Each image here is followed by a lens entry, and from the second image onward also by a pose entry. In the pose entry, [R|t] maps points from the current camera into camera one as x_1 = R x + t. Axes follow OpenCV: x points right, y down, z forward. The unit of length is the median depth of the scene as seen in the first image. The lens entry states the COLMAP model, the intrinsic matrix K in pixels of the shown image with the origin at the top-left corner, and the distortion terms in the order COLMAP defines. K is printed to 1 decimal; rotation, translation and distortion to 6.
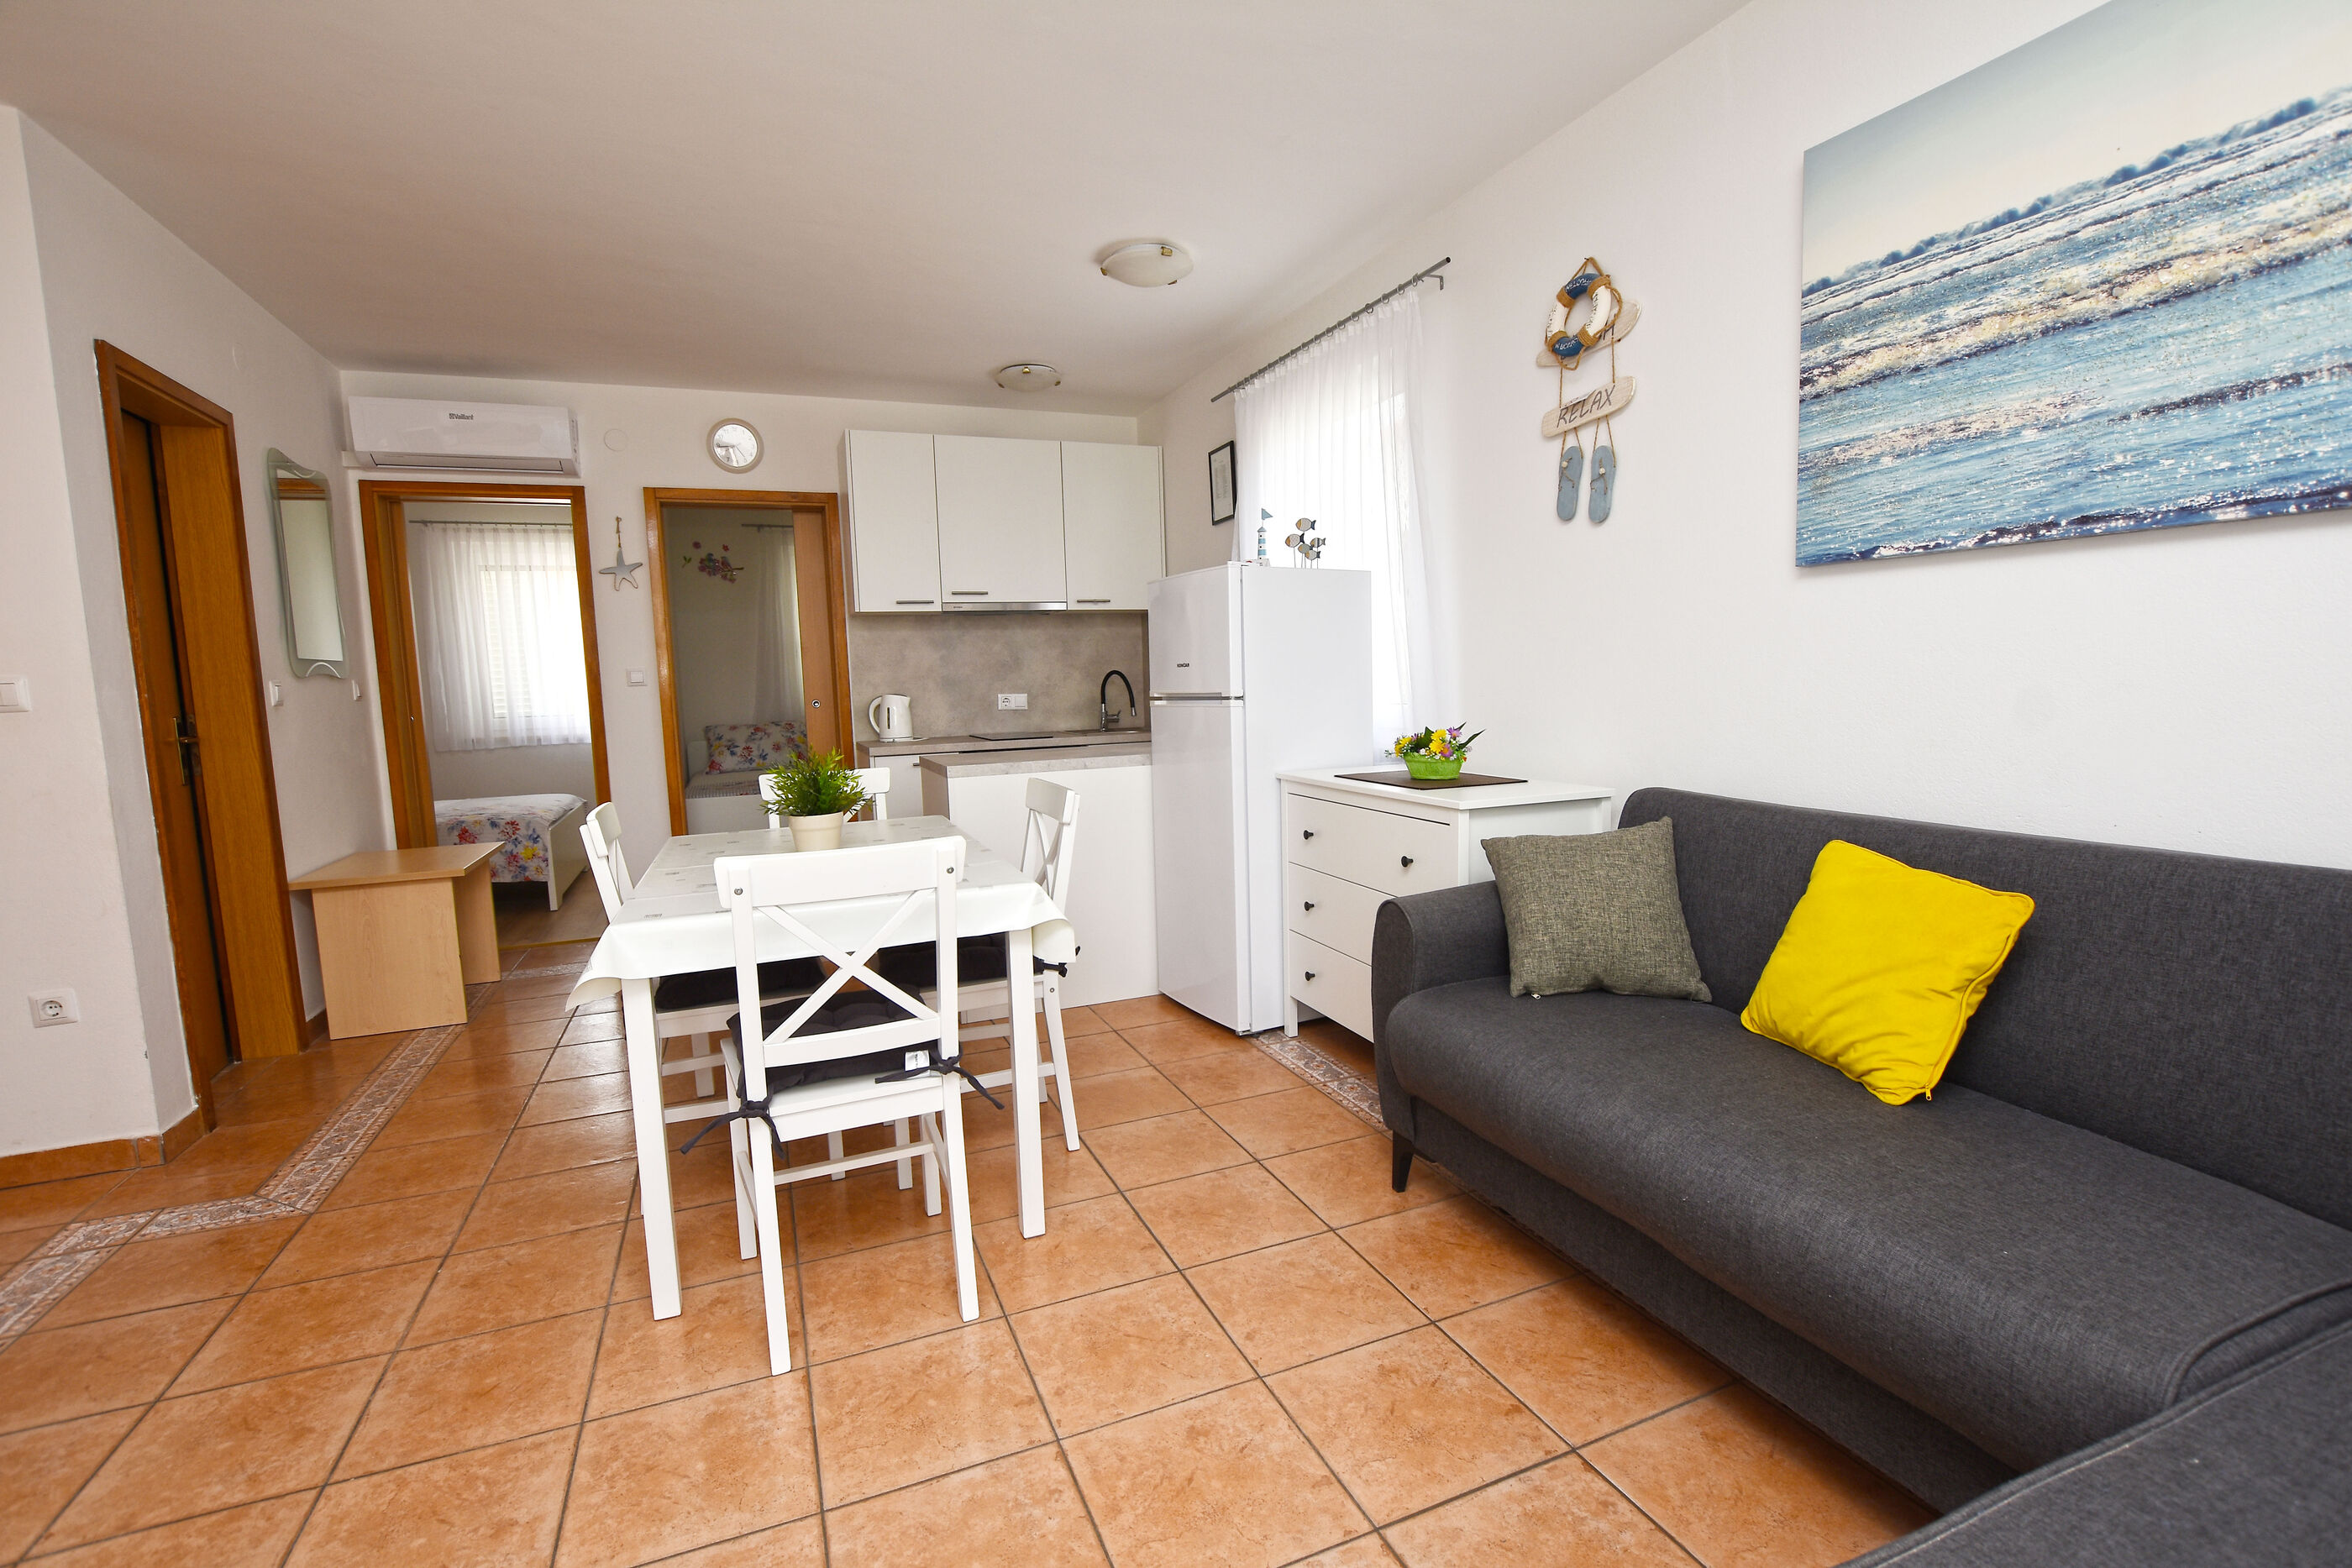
lens RADIAL K [[1037.0, 0, 1176.5], [0, 1037.0, 791.4], [0, 0, 1]] dist [-0.036065, 0.006089]
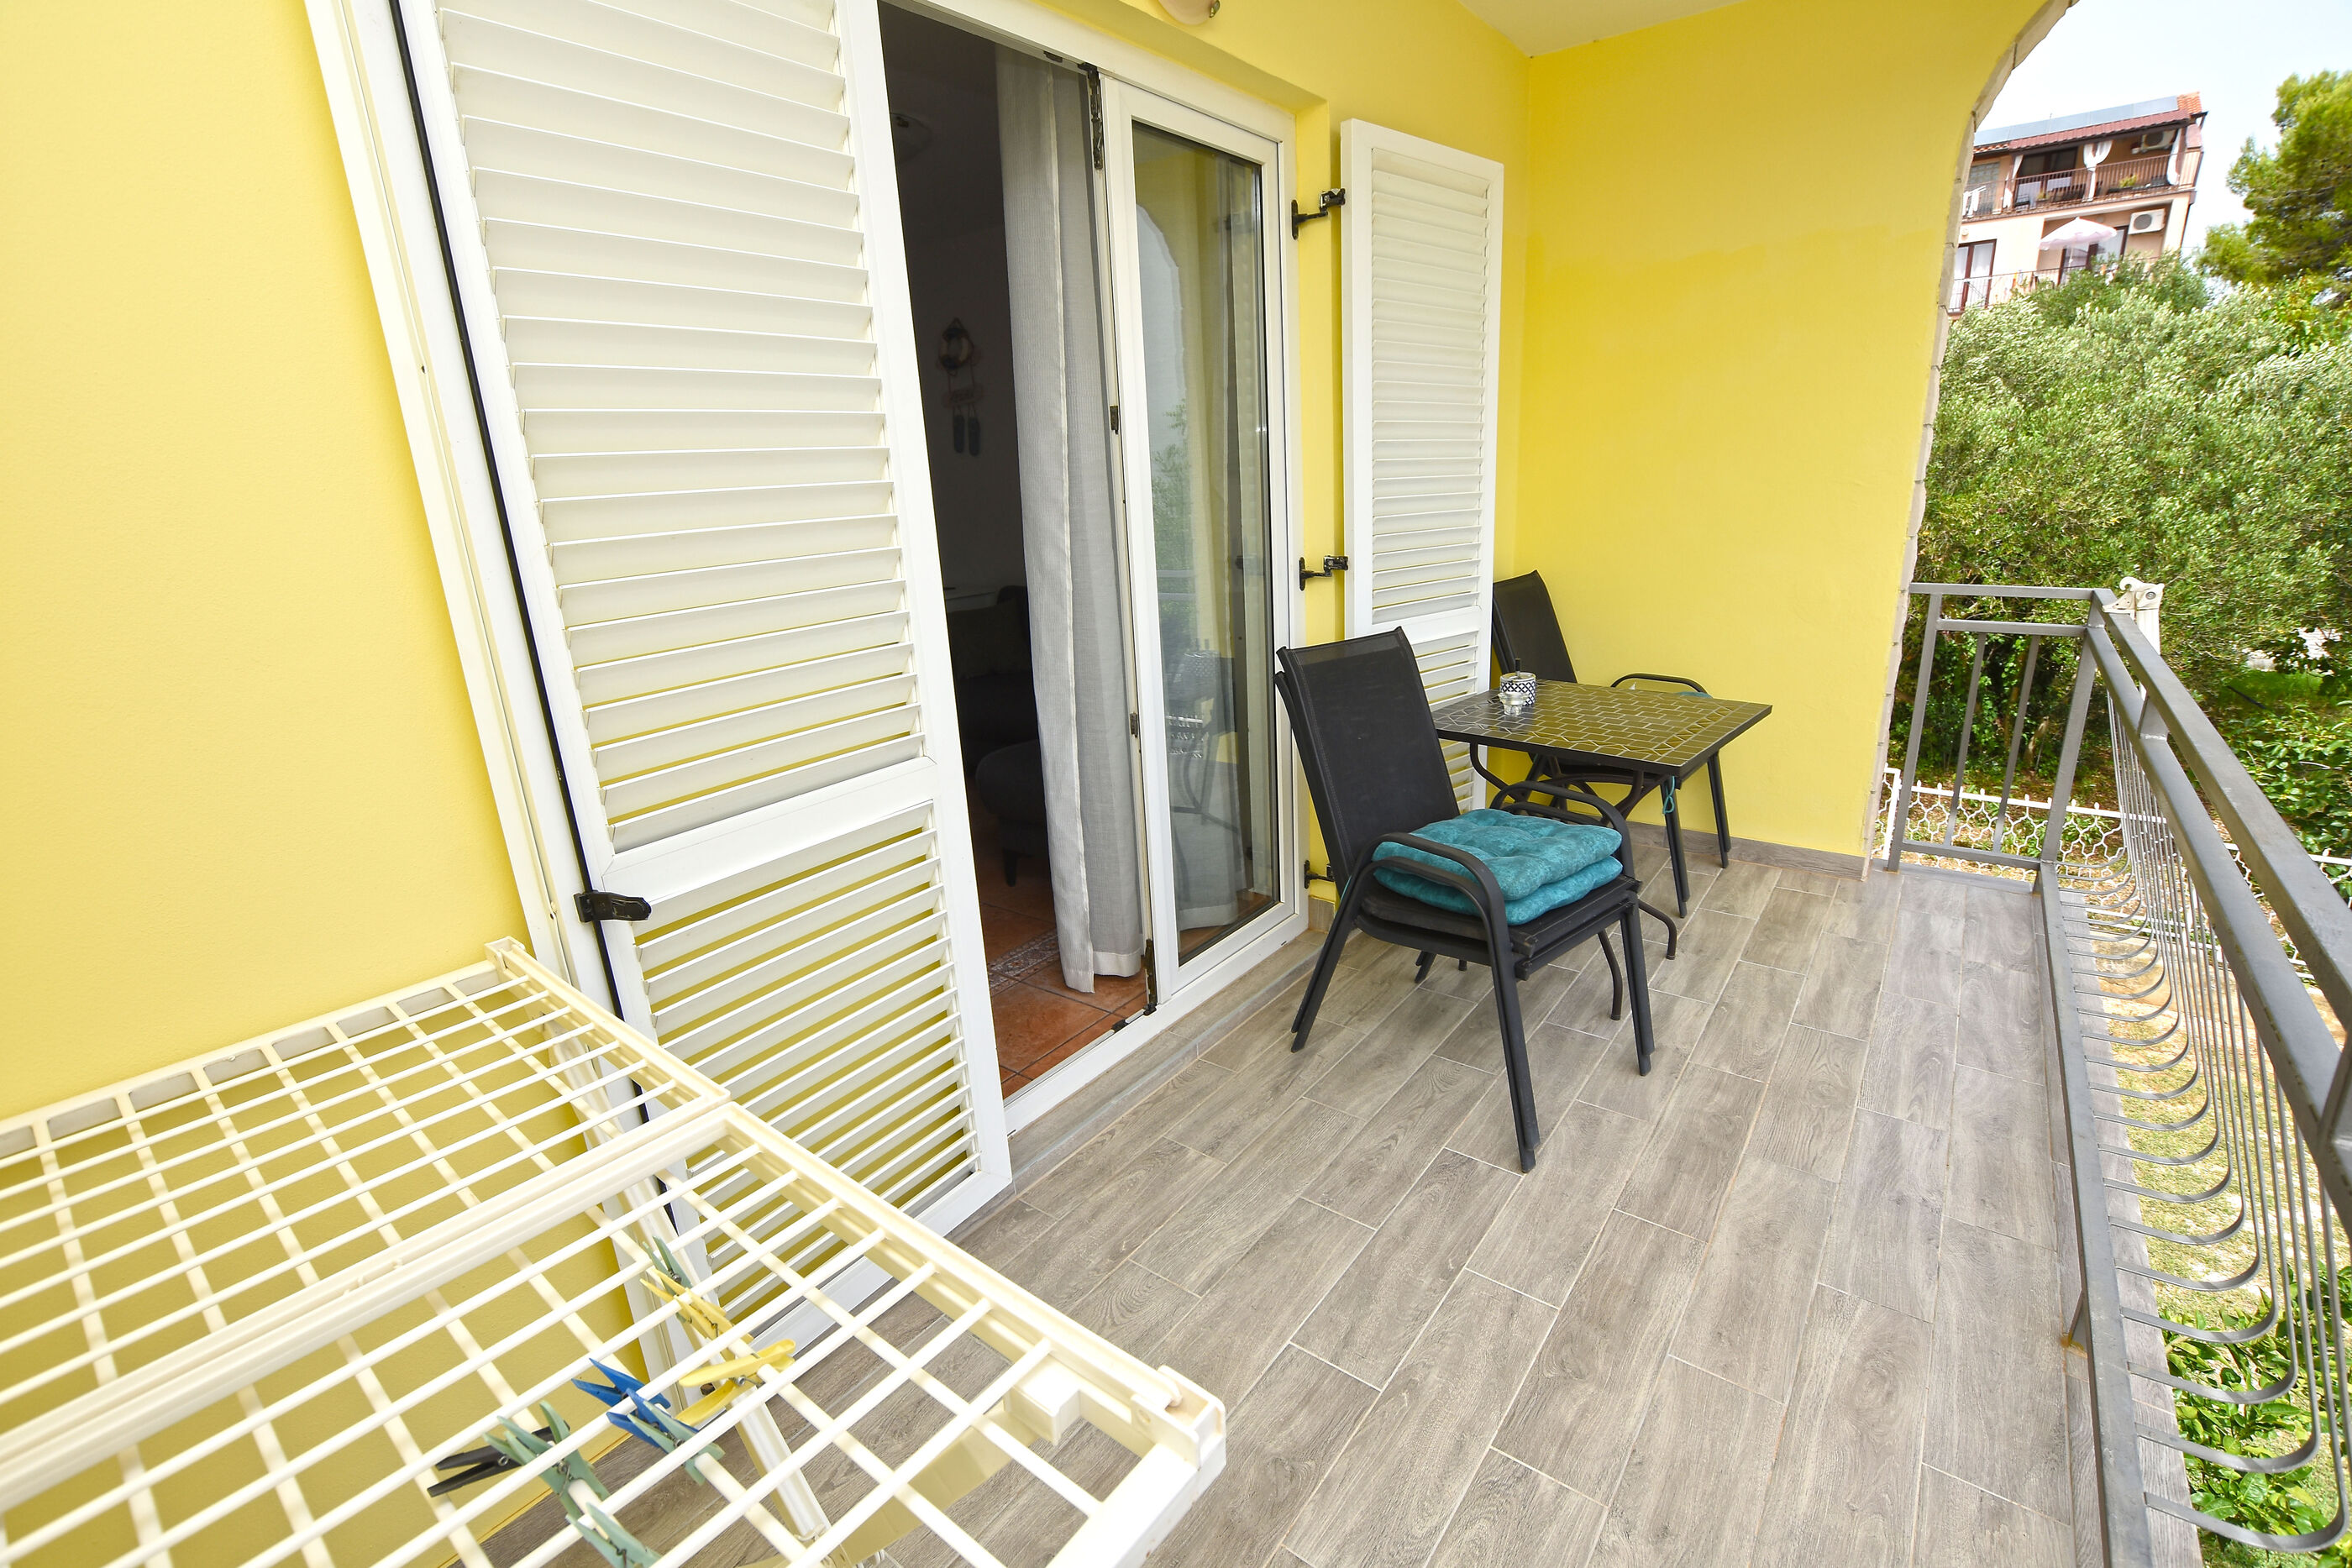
lens RADIAL K [[1037.0, 0, 1176.5], [0, 1037.0, 791.4], [0, 0, 1]] dist [-0.036065, 0.006089]
pose [[0.873631, -0.154188, 0.461514, -0.356290], [0.081620, 0.981464, 0.173396, 0.089081], [-0.479695, -0.113816, 0.870022, -1.299598]]
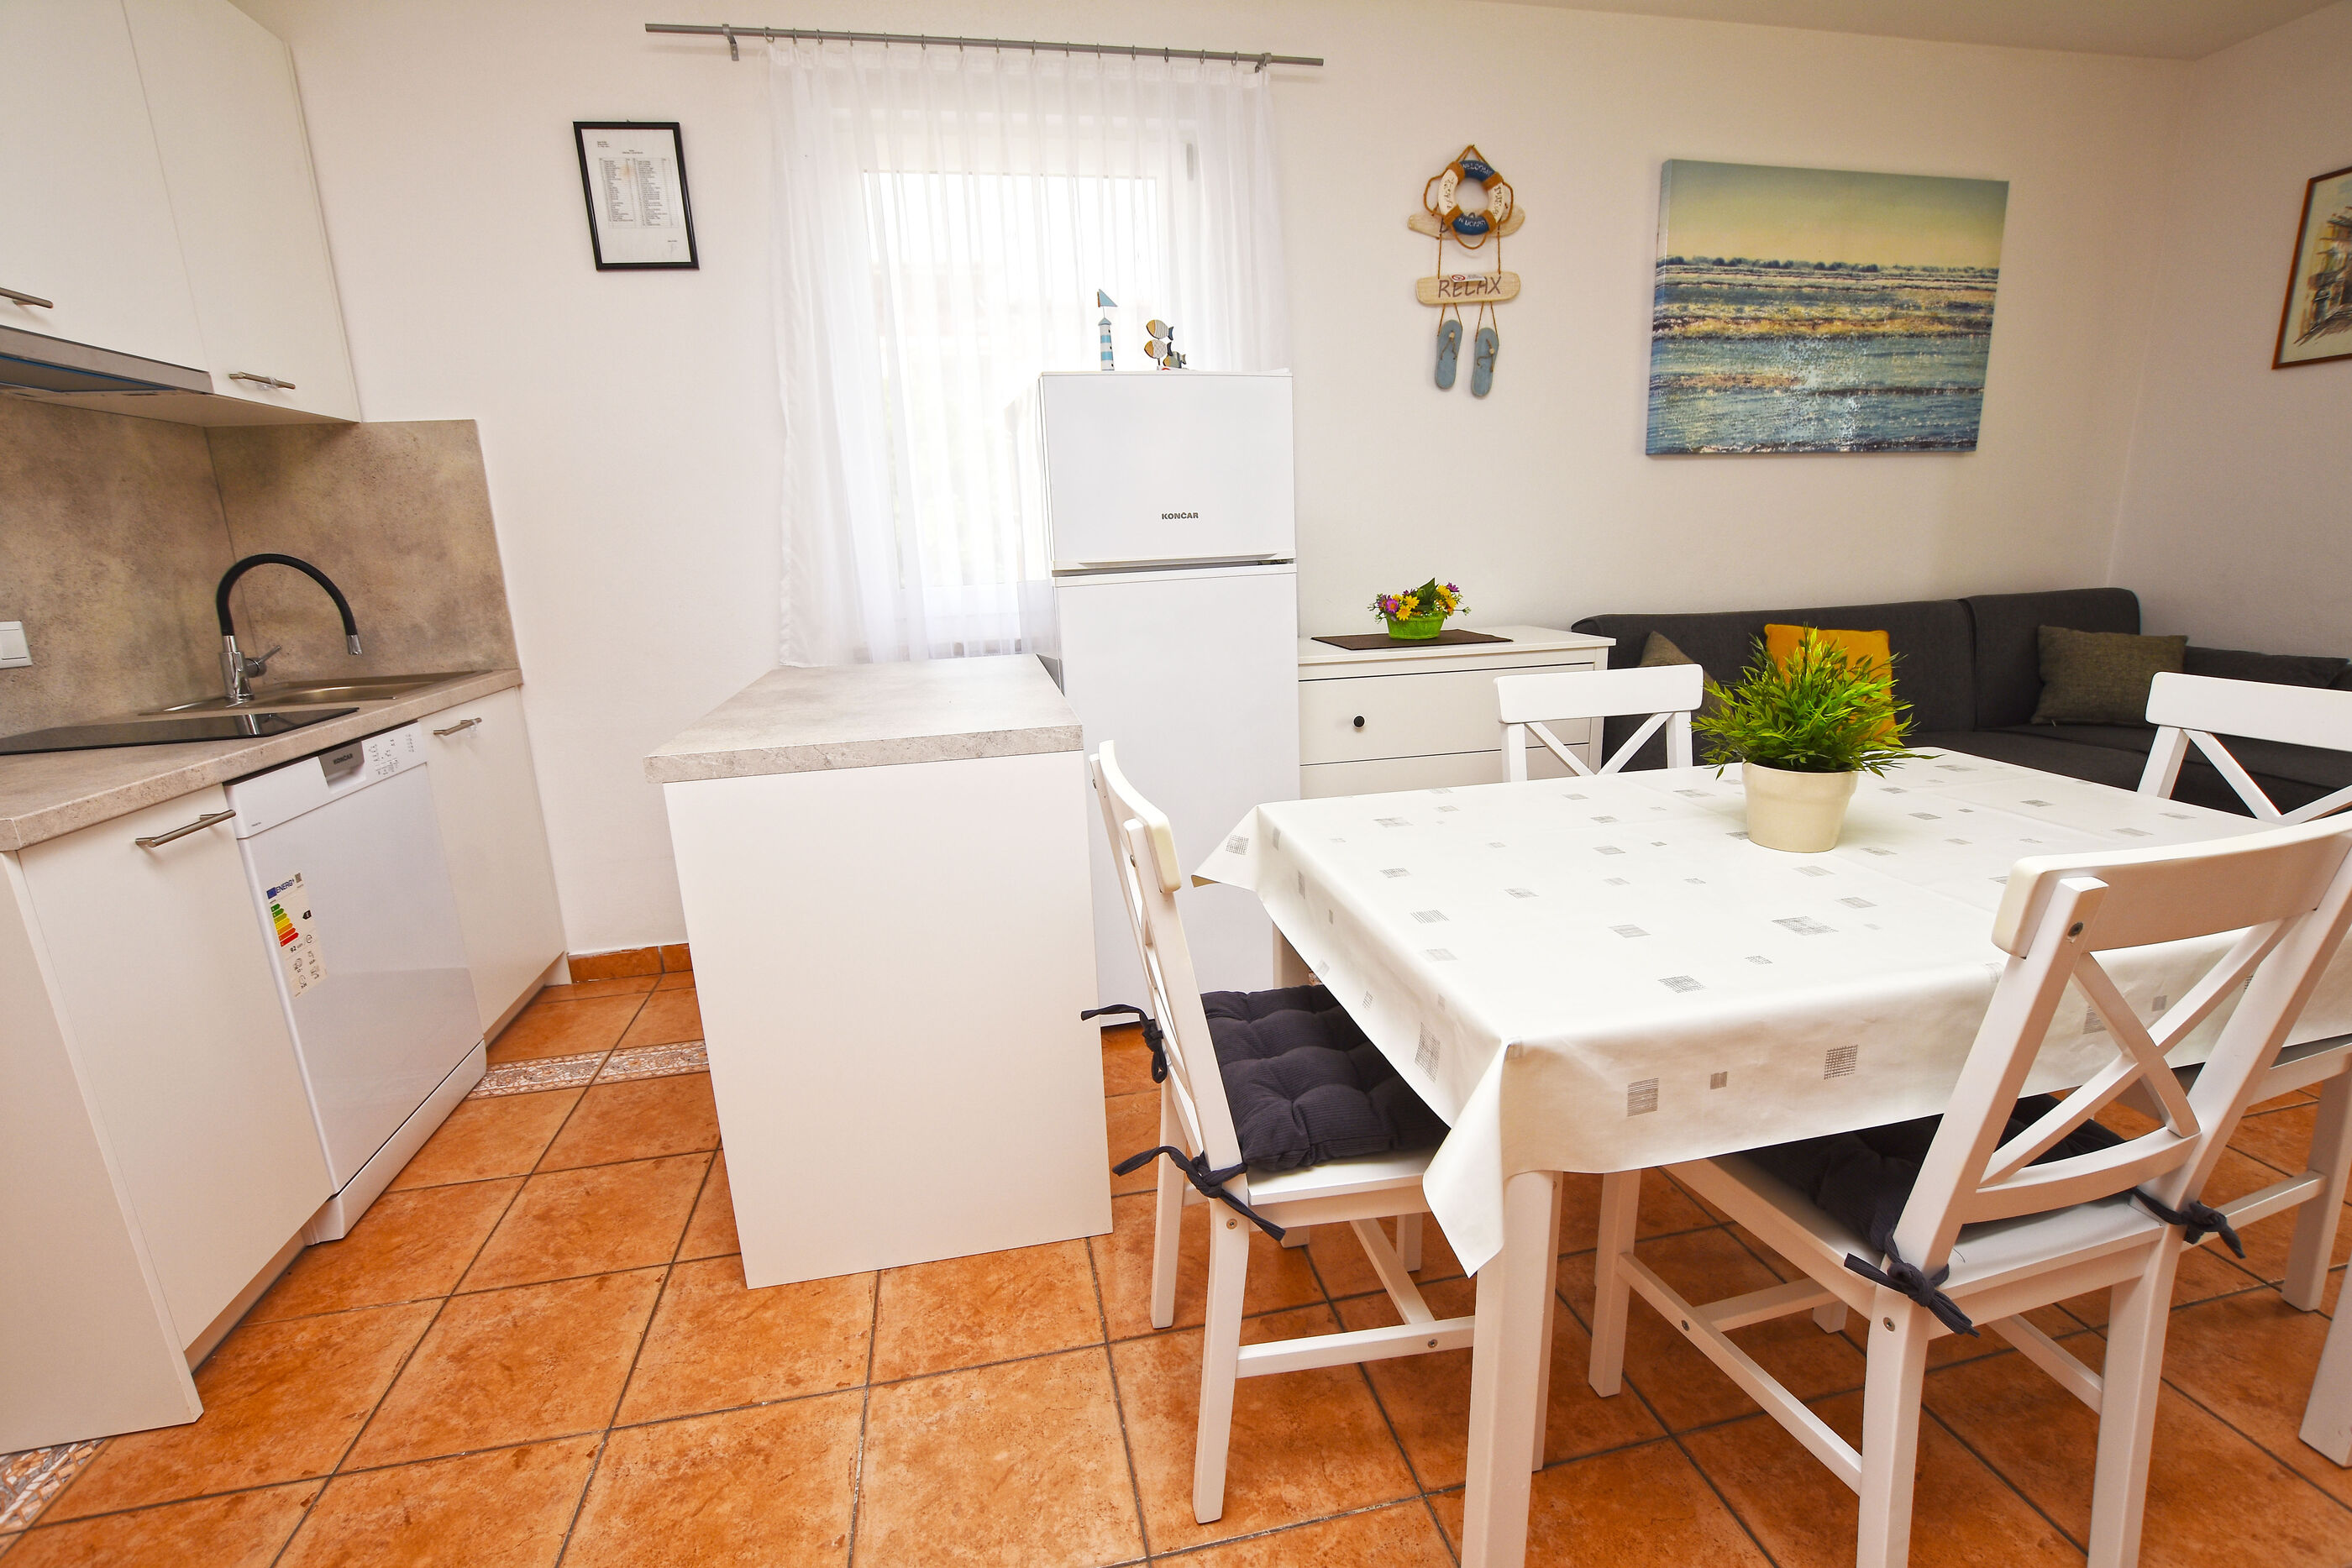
lens RADIAL K [[1037.0, 0, 1176.5], [0, 1037.0, 791.4], [0, 0, 1]] dist [-0.036065, 0.006089]
pose [[0.189271, -0.220096, 0.956940, -1.051260], [0.136729, 0.970968, 0.196279, -0.129353], [-0.972359, 0.093691, 0.213870, 1.391368]]
